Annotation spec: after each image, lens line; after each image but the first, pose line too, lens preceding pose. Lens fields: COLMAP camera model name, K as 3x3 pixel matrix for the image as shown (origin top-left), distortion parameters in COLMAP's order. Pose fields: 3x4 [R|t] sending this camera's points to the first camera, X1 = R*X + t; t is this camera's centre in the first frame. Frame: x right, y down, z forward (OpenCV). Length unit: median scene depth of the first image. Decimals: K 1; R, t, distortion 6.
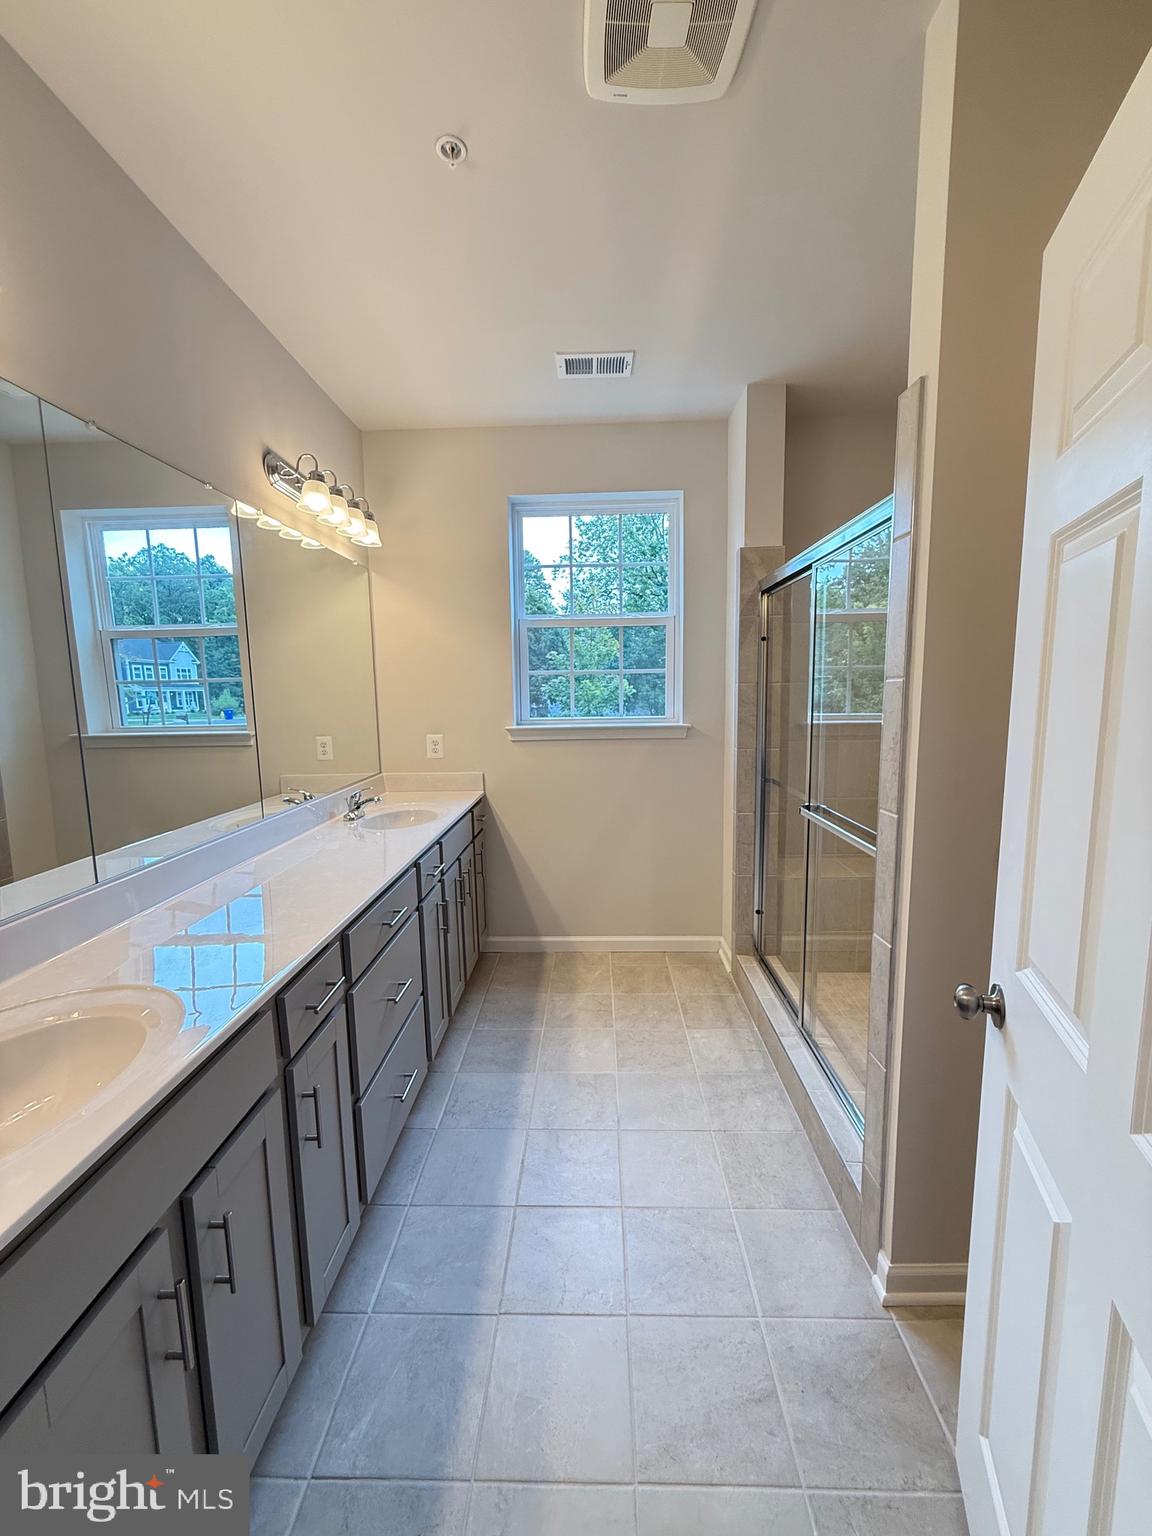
lens RADIAL K [[608.7, 0, 576.0], [0, 608.7, 768.0], [0, 0, 1]] dist [-0.001175, 0.000313]
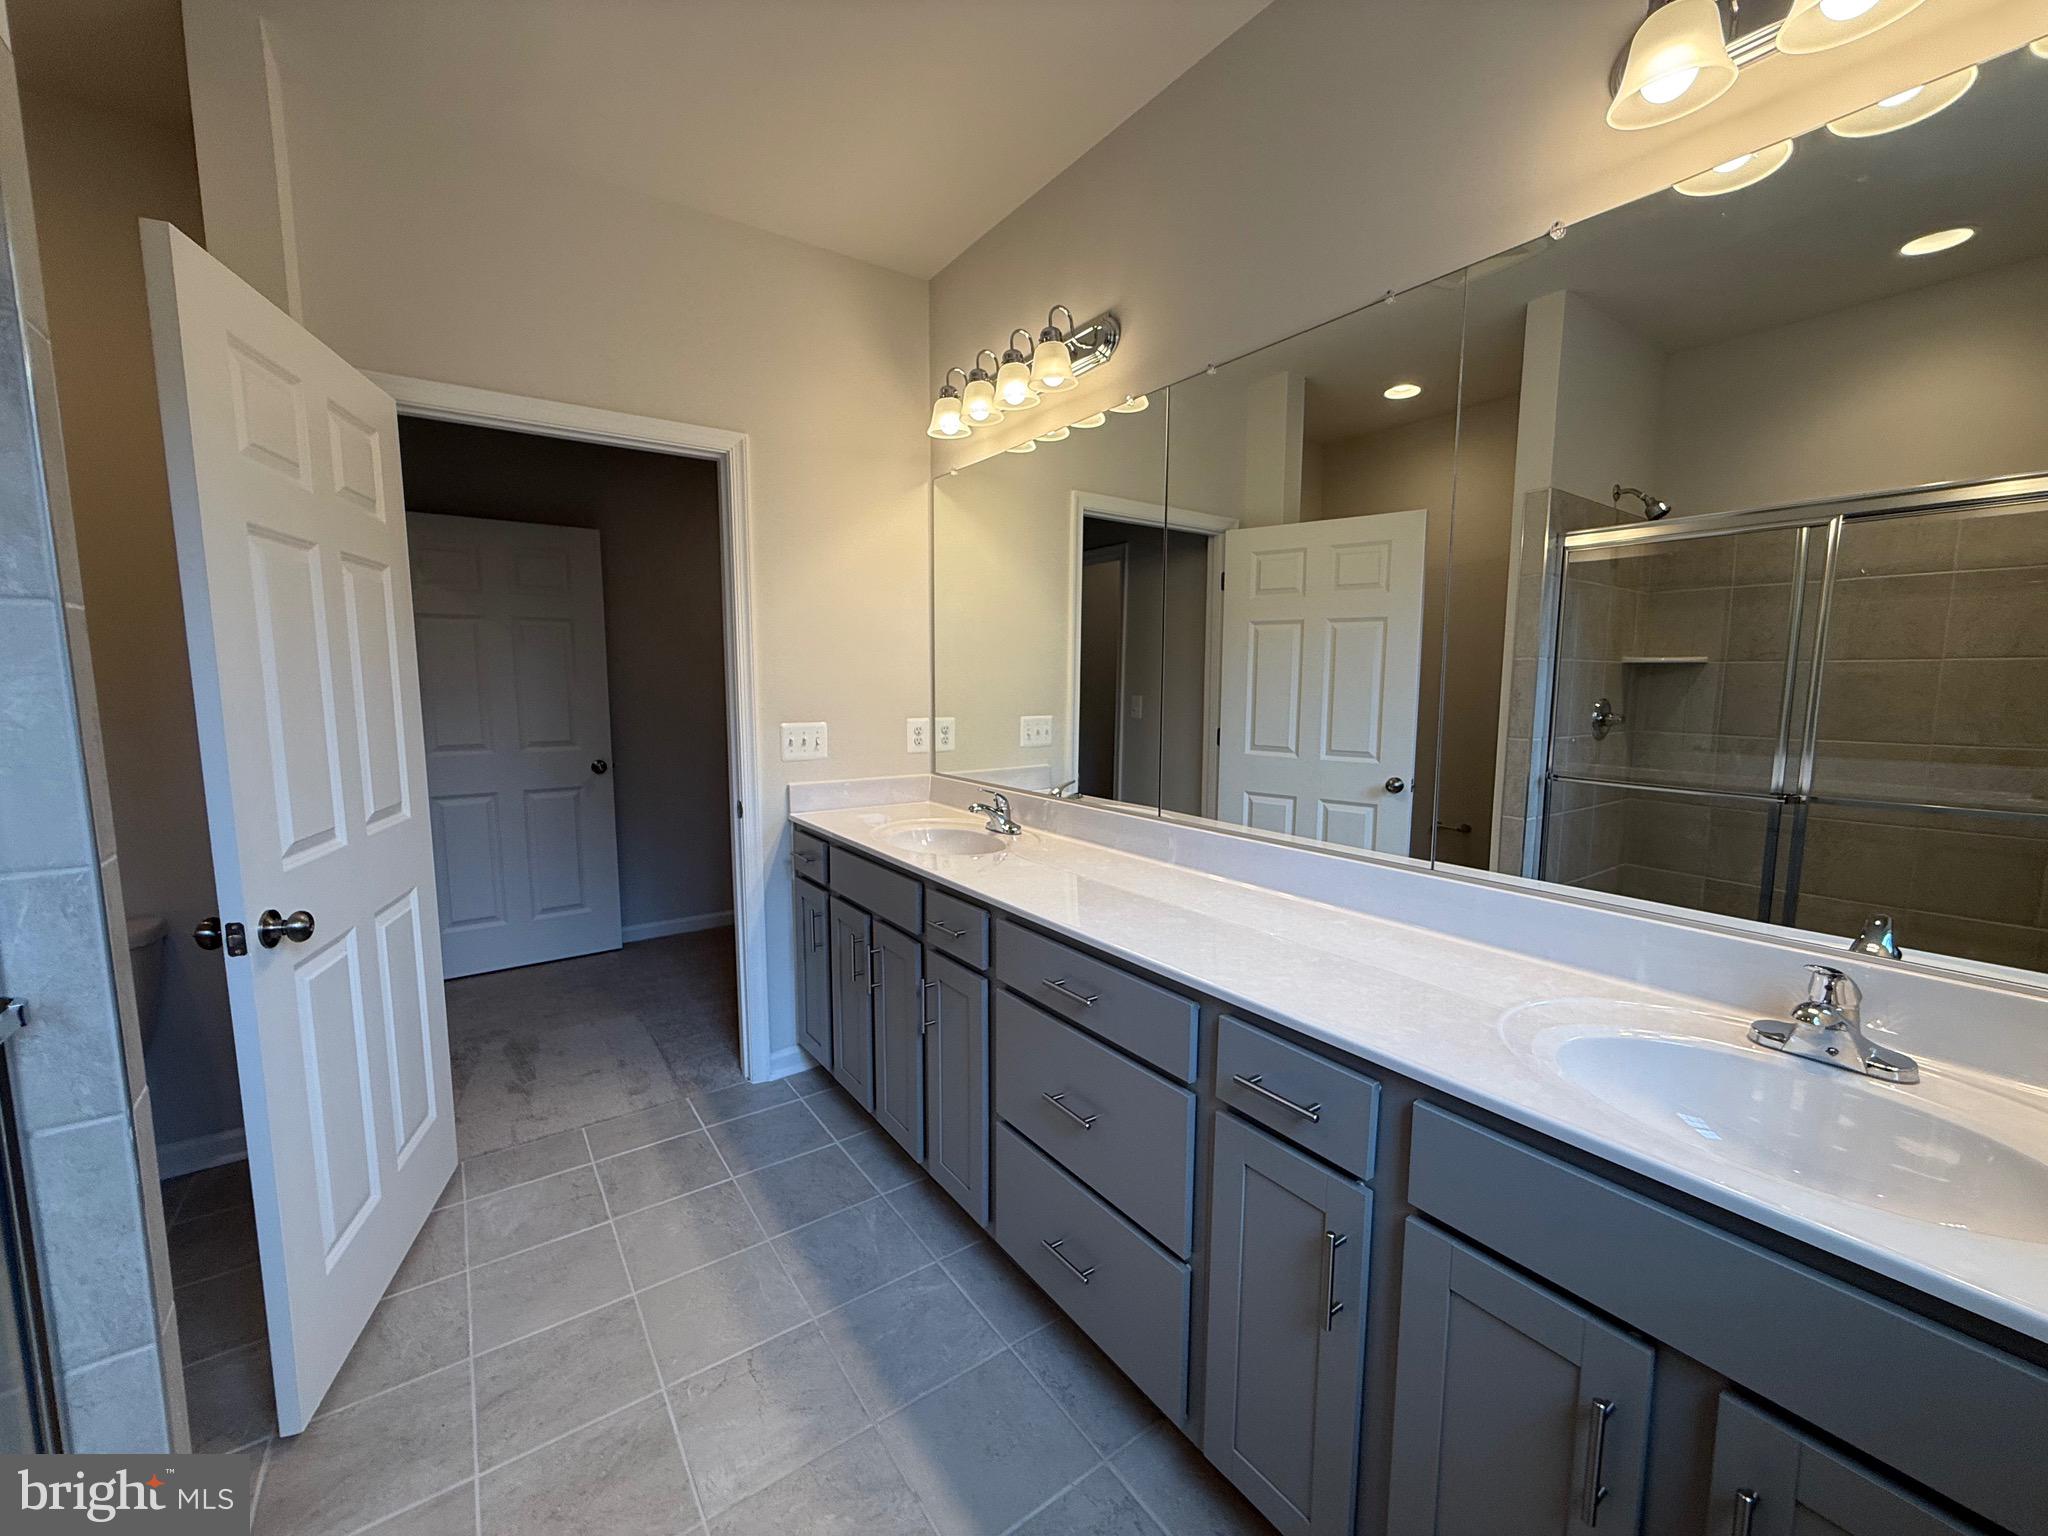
lens RADIAL K [[813.1, 0, 1031.5], [0, 813.1, 773.4], [0, 0, 1]] dist [-0.003658, 0.000268]
pose [[-0.794610, 0.095852, -0.599505, 0.151858], [-0.053534, 0.972550, 0.226453, -0.117511], [0.604755, 0.212036, -0.767667, 1.103273]]
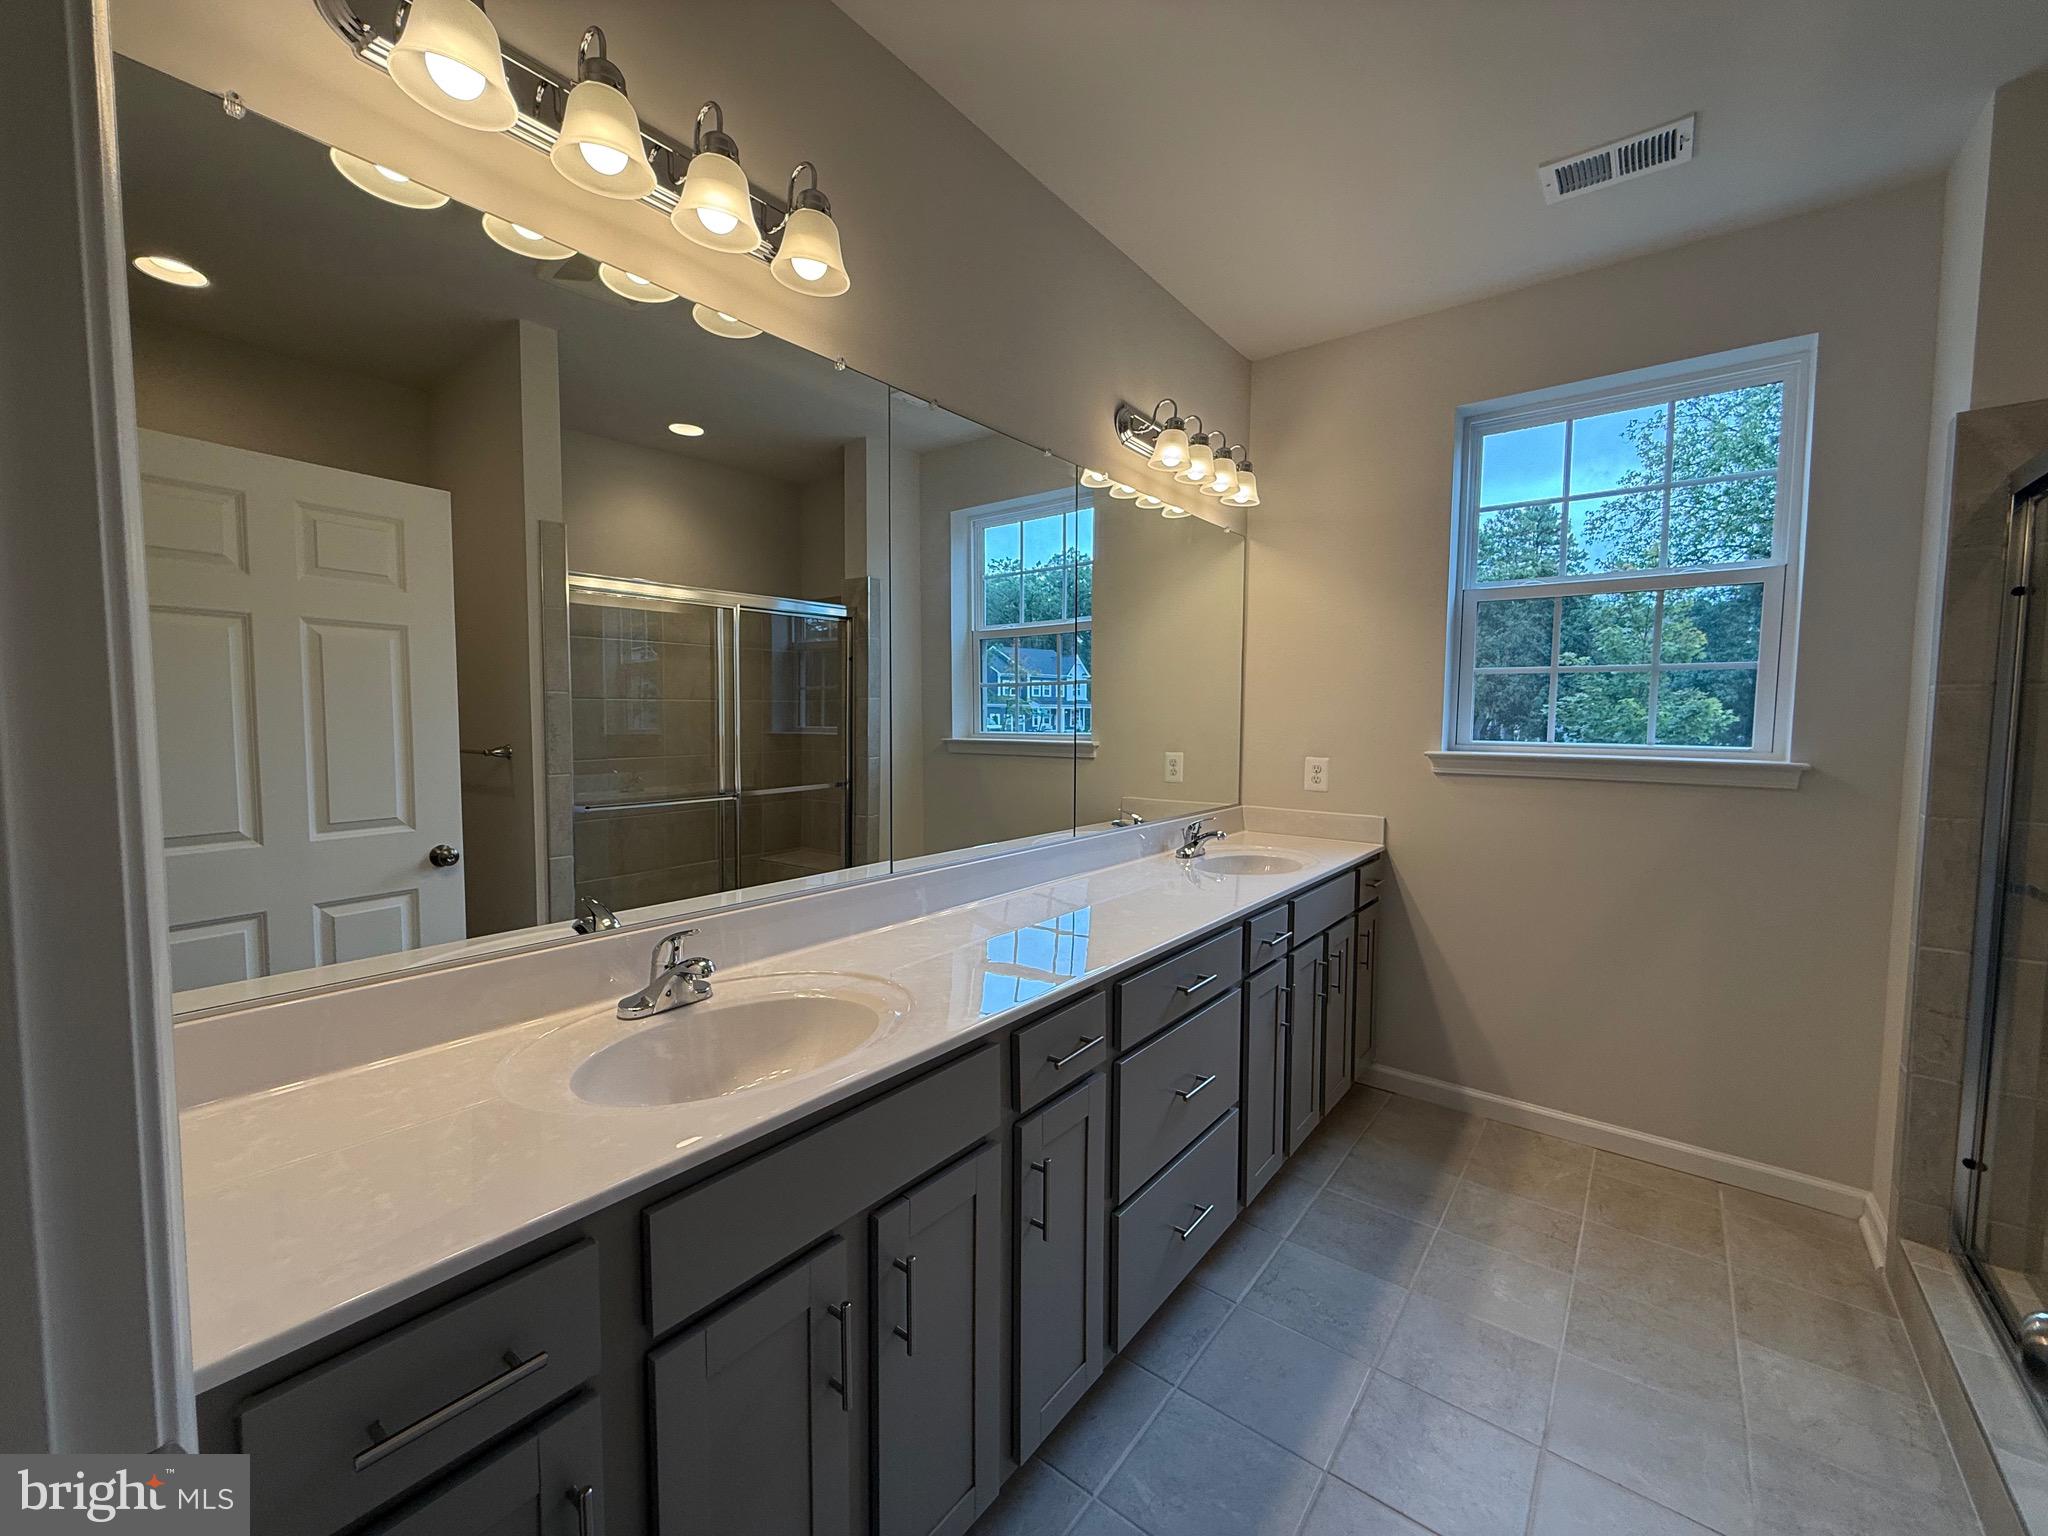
lens RADIAL K [[813.1, 0, 1031.5], [0, 813.1, 773.4], [0, 0, 1]] dist [-0.003658, 0.000268]
pose [[0.804128, 0.063410, -0.591065, 0.074107], [-0.096511, 0.995029, -0.024552, 0.023131], [0.586570, 0.076787, 0.806250, 0.044380]]
